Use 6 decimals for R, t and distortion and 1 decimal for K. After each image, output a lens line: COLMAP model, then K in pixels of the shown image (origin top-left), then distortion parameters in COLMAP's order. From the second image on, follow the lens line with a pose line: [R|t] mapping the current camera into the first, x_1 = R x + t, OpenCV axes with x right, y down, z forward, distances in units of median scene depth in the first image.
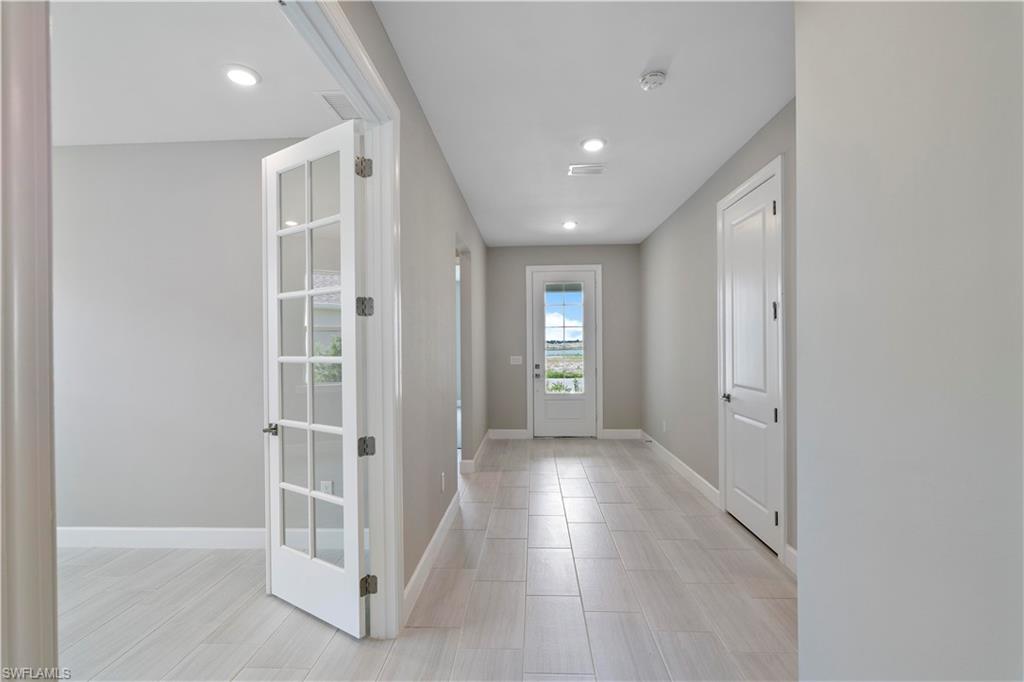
lens RADIAL K [[467.8, 0, 513.8], [0, 467.8, 345.4], [0, 0, 1]] dist [-0.001483, 0.001814]
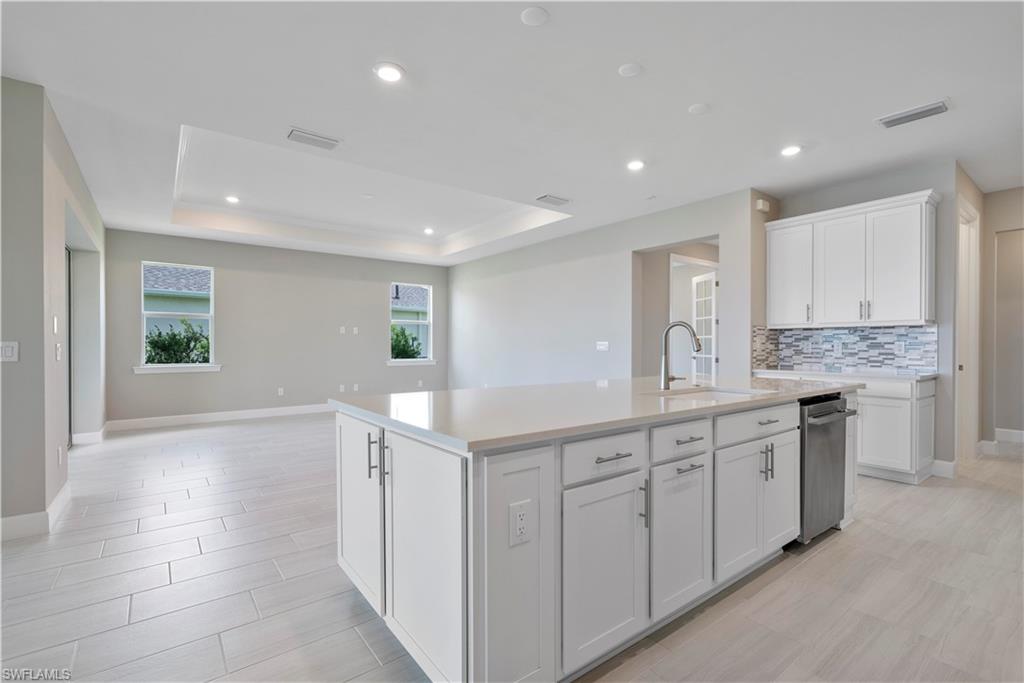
lens RADIAL K [[467.8, 0, 514.4], [0, 467.8, 347.7], [0, 0, 1]] dist [-0.001483, 0.001814]
pose [[0.645440, 0.010876, -0.763734, 1.343485], [-0.006829, 0.999941, 0.008468, 0.090050], [0.763780, -0.000250, 0.645476, -2.384537]]
